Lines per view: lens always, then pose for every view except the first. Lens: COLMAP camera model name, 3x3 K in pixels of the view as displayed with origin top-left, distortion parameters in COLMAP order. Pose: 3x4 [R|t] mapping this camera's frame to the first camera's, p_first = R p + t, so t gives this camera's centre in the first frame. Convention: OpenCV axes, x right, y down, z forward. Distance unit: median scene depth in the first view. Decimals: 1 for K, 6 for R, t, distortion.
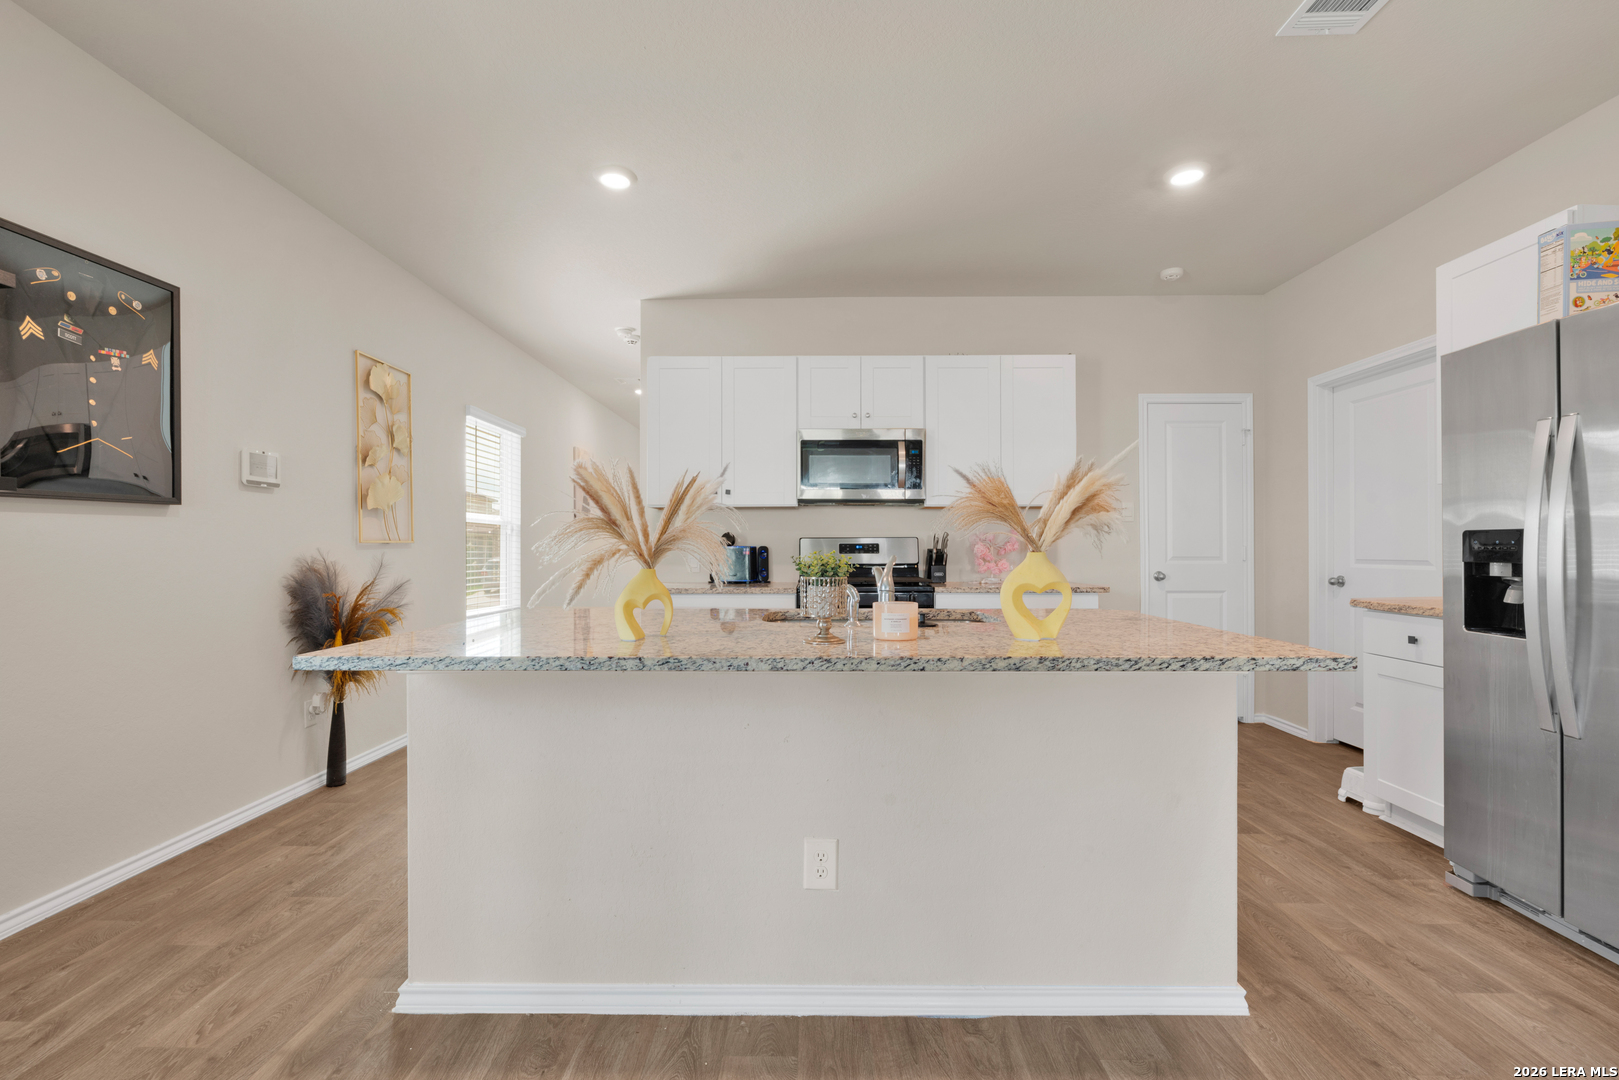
lens RADIAL K [[696.7, 0, 799.9], [0, 696.7, 544.3], [0, 0, 1]] dist [-0.011076, 0.000040]
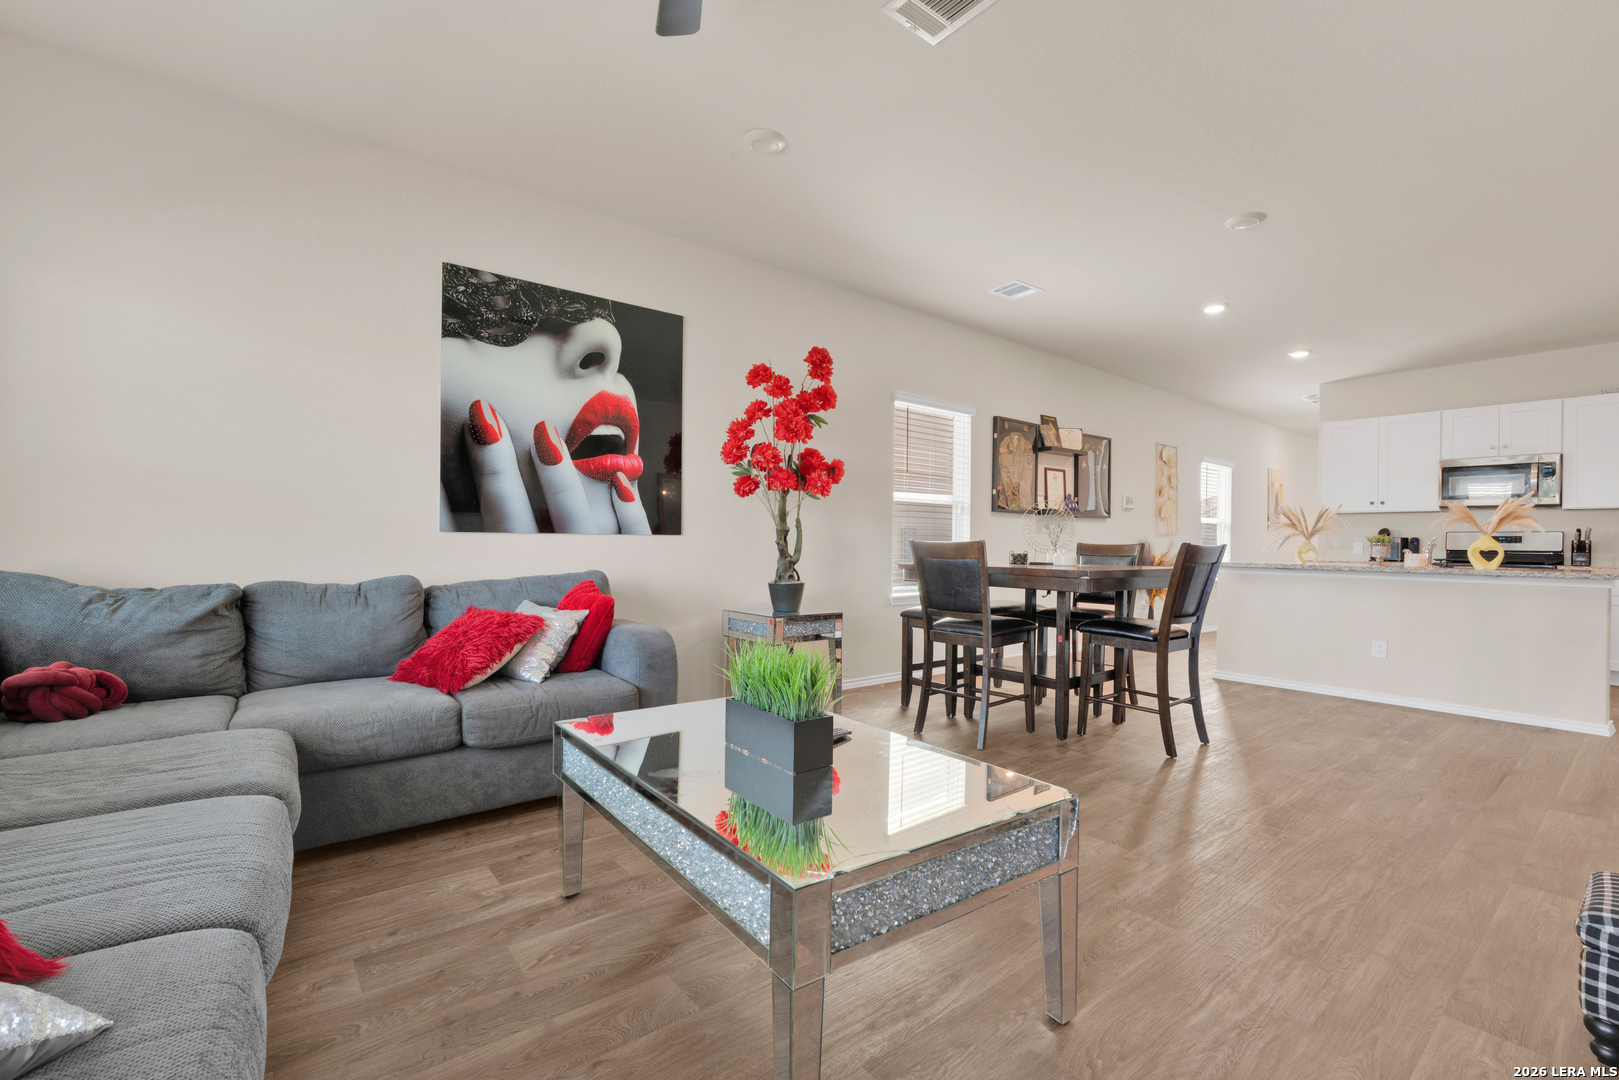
lens RADIAL K [[692.7, 0, 815.9], [0, 692.7, 541.0], [0, 0, 1]] dist [-0.012252, 0.000091]
pose [[0.636476, 0.012336, -0.771198, 0.289830], [-0.012910, 0.999902, 0.005340, 0.020640], [0.771189, 0.006557, 0.636573, -1.012966]]
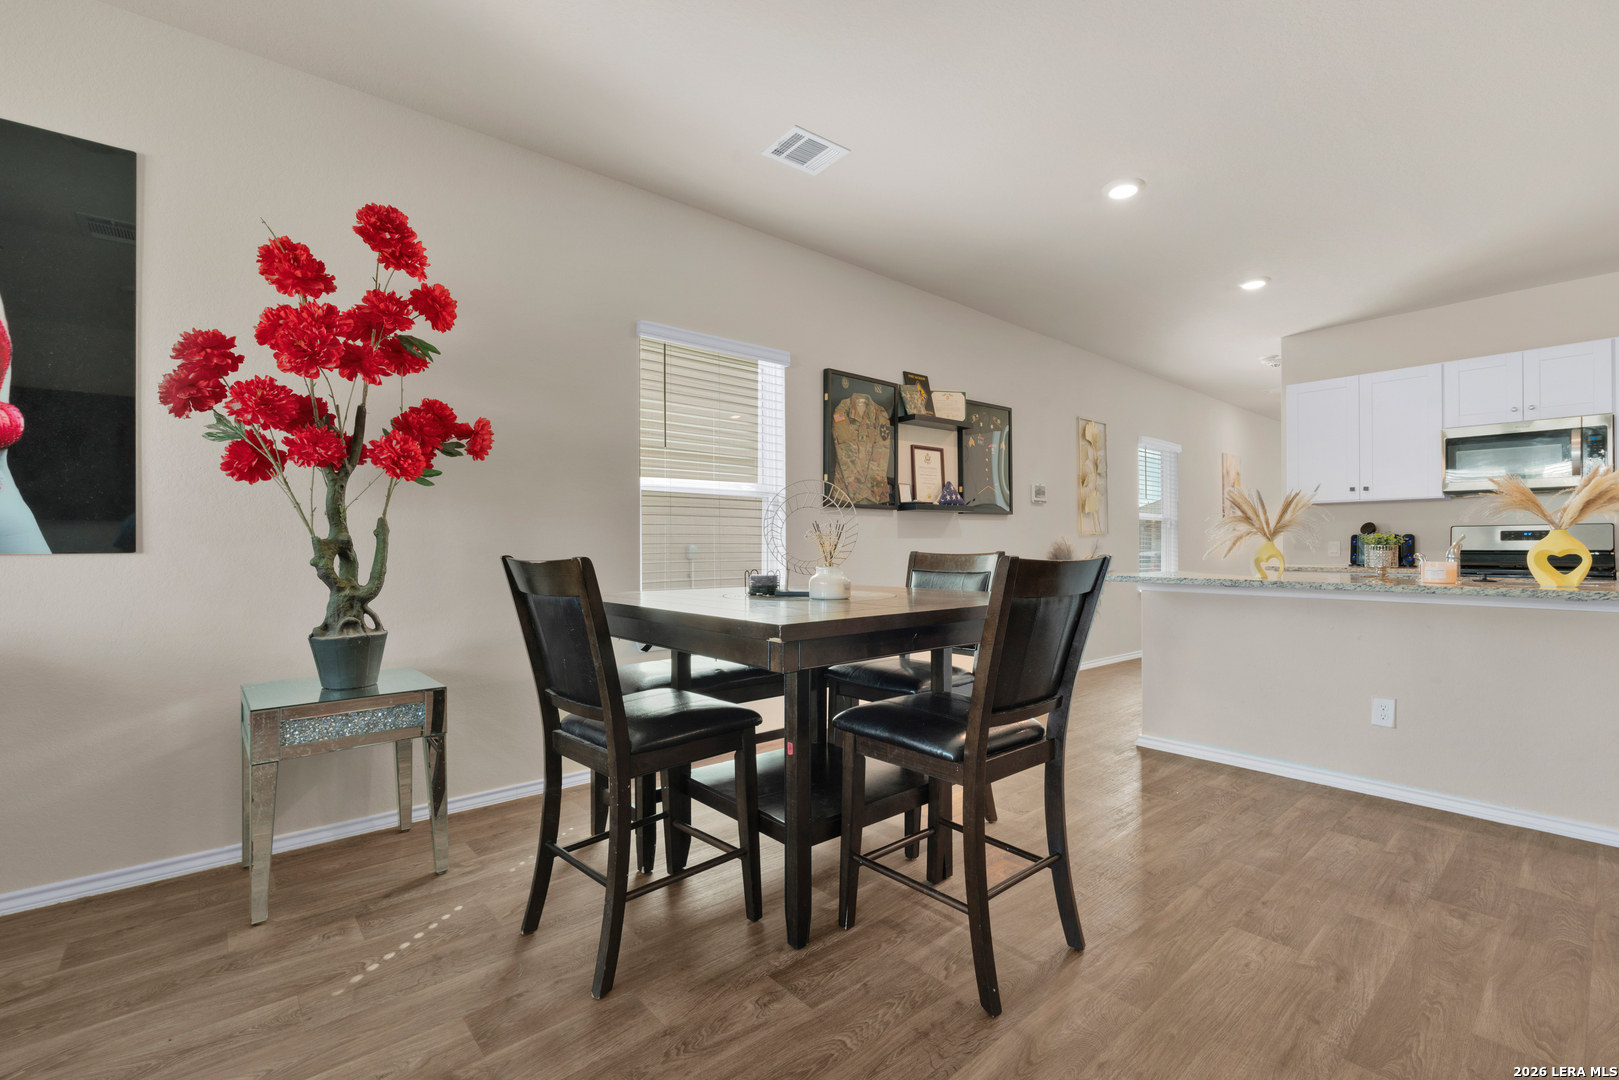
lens RADIAL K [[692.7, 0, 815.9], [0, 692.7, 541.0], [0, 0, 1]] dist [-0.012252, 0.000091]
pose [[0.664473, -0.002163, -0.747309, 0.153370], [0.002916, 0.999996, -0.000302, 0.012758], [0.747306, -0.001978, 0.664477, -0.494787]]
